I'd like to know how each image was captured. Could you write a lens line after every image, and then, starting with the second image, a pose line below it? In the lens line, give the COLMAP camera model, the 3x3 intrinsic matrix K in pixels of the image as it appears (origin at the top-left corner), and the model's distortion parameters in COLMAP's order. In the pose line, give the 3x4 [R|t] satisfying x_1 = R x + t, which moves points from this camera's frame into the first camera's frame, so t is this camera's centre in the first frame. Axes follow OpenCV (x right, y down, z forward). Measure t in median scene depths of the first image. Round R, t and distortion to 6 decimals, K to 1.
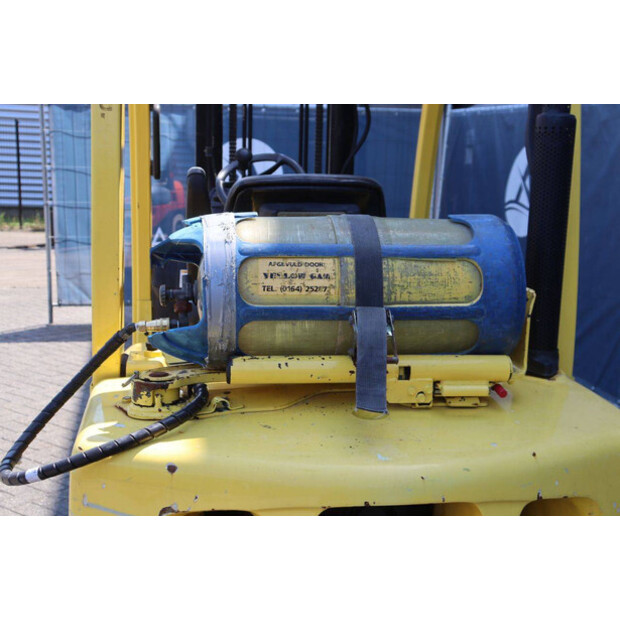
lens RADIAL K [[879.4, 0, 311.2], [0, 879.4, 300.8], [0, 0, 1]] dist [0.094516, 0.032121]
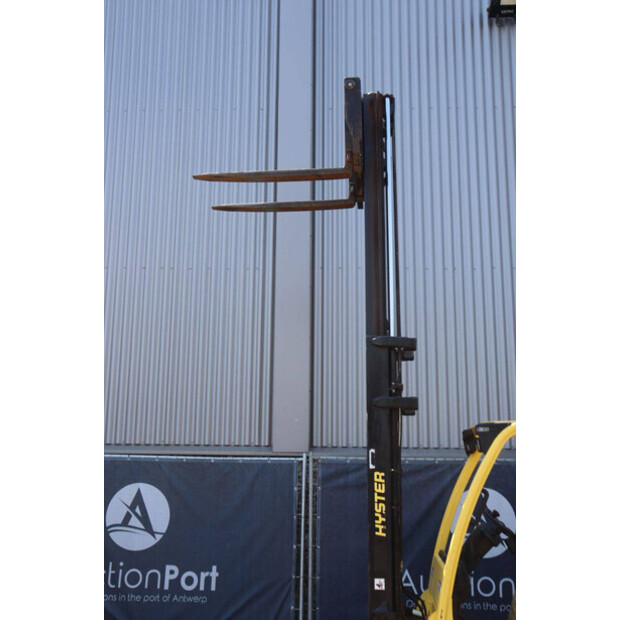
lens RADIAL K [[756.8, 0, 302.0], [0, 756.8, 310.1], [0, 0, 1]] dist [-0.028371, 0.258540]
pose [[0.238222, 0.187057, 0.953027, -3.652077], [0.148978, 0.962626, -0.226180, -0.513056], [-0.959716, 0.195862, 0.201452, 1.730134]]
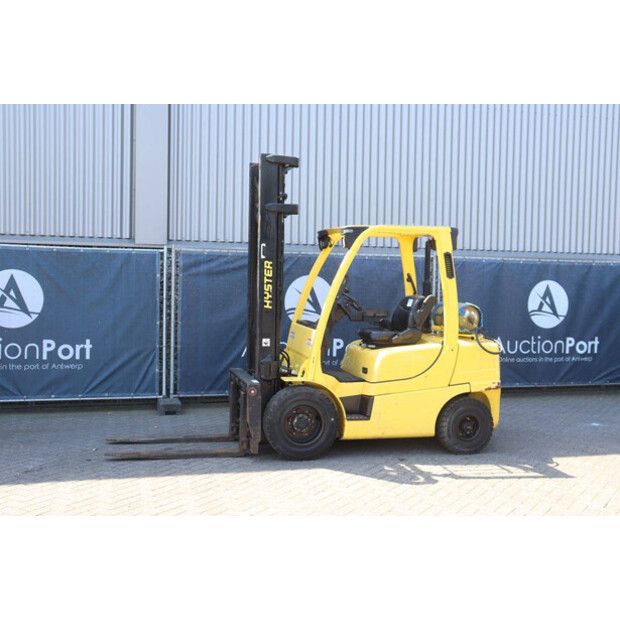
lens RADIAL K [[764.0, 0, 310.9], [0, 764.0, 310.3], [0, 0, 1]] dist [0.012553, 0.020963]
pose [[-0.105654, -0.072479, 0.991758, -4.636053], [0.135707, 0.986958, 0.086585, -0.595836], [-0.985099, 0.143737, -0.094441, 2.421845]]
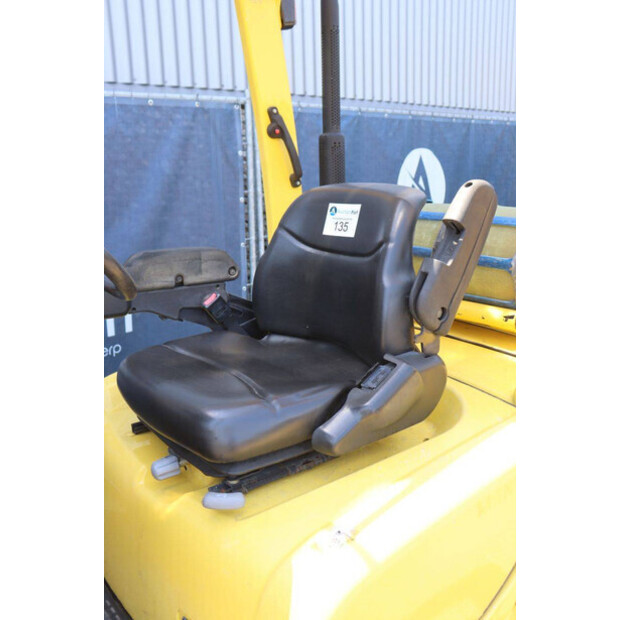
lens RADIAL K [[595.3, 0, 309.4], [0, 595.3, 310.9], [0, 0, 1]] dist [-0.076035, 0.003768]
pose [[-0.504611, -0.217494, 0.835502, -0.698970], [0.148724, 0.931382, 0.332277, -0.312726], [-0.850440, 0.291930, -0.437639, 1.802182]]
